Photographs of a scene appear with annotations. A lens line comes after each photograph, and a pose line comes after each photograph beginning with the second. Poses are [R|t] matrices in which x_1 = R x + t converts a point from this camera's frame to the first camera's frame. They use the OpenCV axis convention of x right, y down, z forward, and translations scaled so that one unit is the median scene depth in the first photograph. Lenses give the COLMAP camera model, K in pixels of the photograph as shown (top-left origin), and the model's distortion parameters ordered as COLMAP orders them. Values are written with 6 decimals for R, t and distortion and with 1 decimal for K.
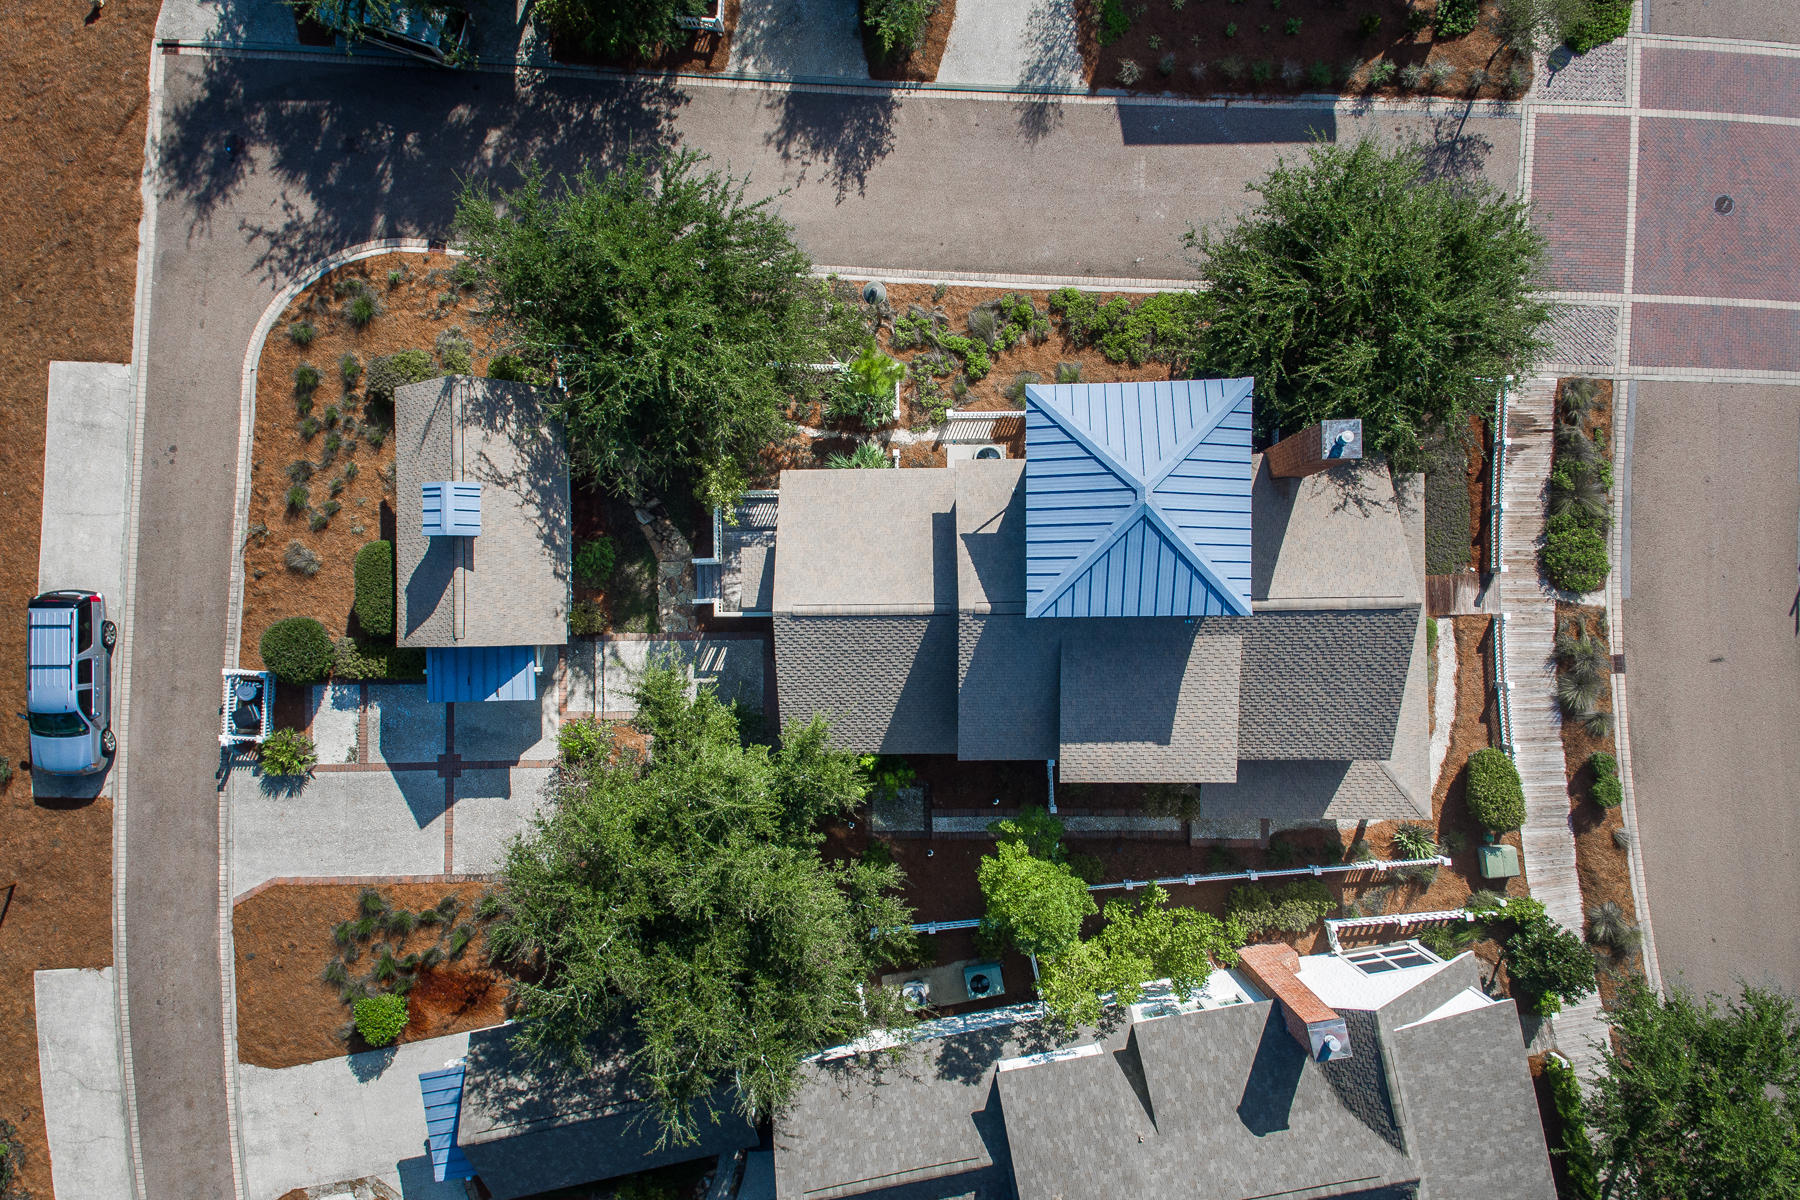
lens RADIAL K [[1455.8, 0, 900.0], [0, 1455.8, 600.0], [0, 0, 1]] dist [0.309858, -0.475433]
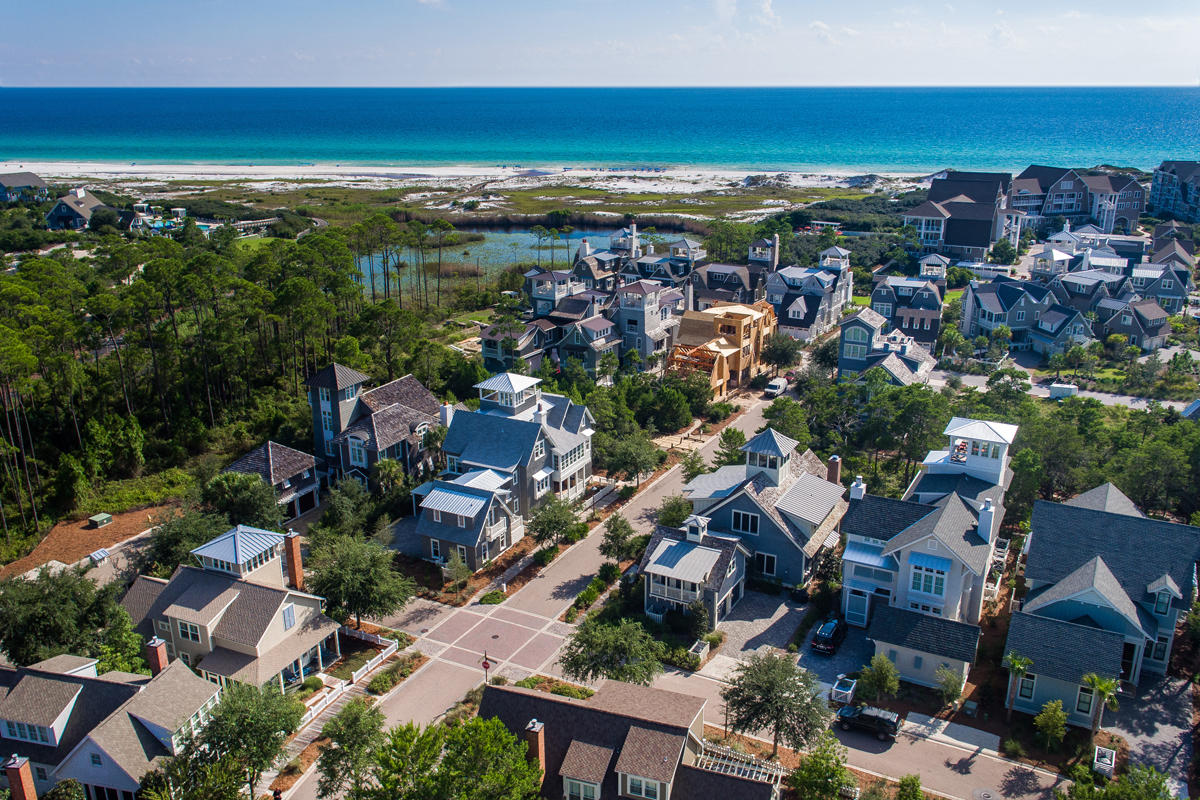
lens RADIAL K [[1018.0, 0, 600.0], [0, 1018.0, 405.0], [0, 0, 1]] dist [-0.005995, 0.002607]
pose [[0.903887, 0.135864, -0.405622, 1.415311], [-0.427749, 0.296794, -0.853782, 1.158118], [0.004388, 0.945227, 0.326384, -0.051148]]
